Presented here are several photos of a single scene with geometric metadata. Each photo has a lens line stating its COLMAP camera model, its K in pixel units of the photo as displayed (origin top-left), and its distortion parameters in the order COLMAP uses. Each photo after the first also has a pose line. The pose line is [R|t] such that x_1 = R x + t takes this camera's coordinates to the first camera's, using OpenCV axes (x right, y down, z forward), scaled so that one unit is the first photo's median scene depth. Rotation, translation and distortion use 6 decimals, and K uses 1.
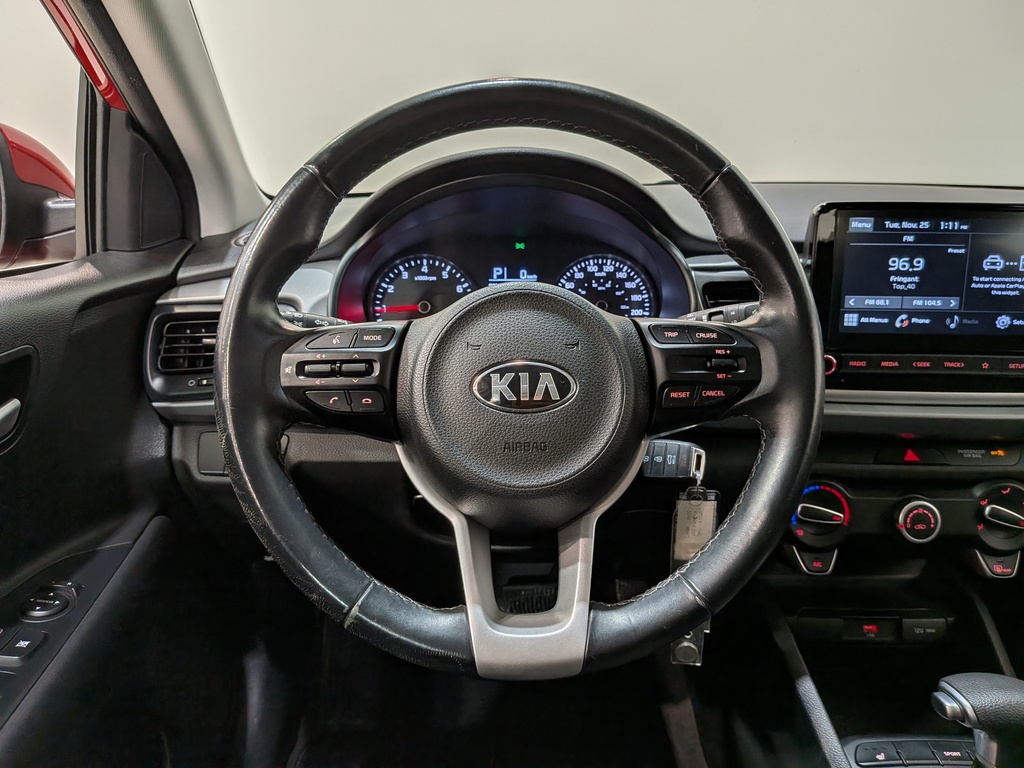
lens RADIAL K [[751.7, 0, 520.2], [0, 751.7, 374.1], [0, 0, 1]] dist [0.062080, -0.113025]
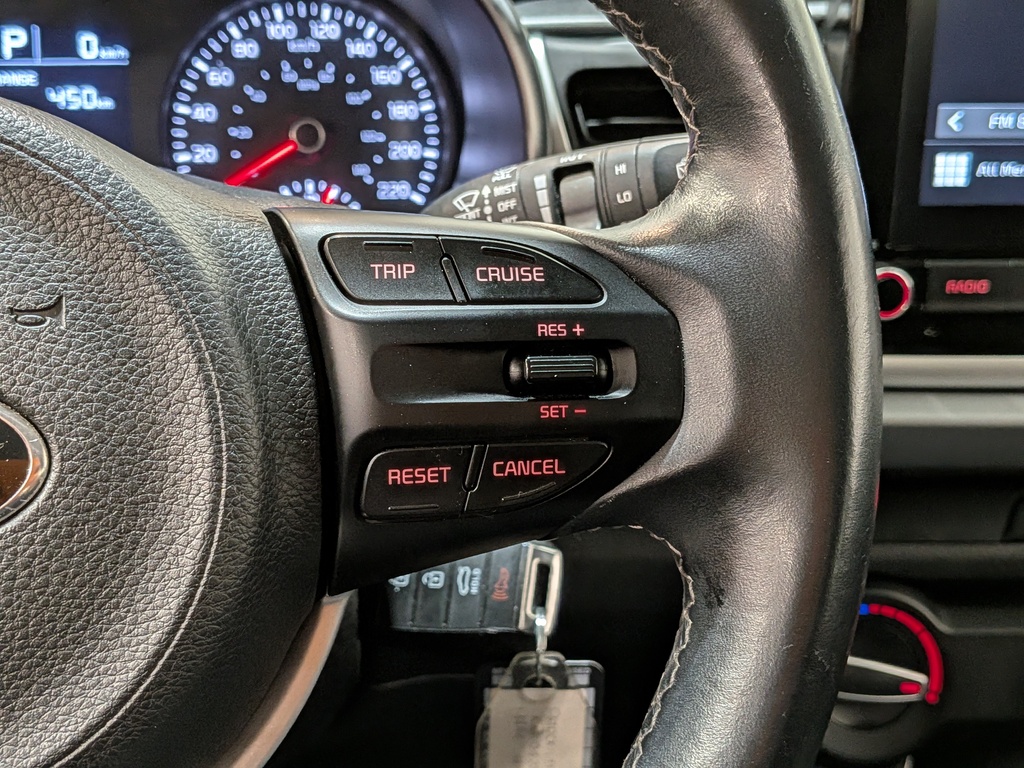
lens RADIAL K [[1494.2, 0, 469.8], [0, 1494.2, 398.2], [0, 0, 1]] dist [0.070305, 0.000000]
pose [[0.992693, -0.033006, 0.116063, 0.102704], [0.020520, 0.994029, 0.107168, -0.040989], [-0.118907, -0.104003, 0.987443, 0.262378]]
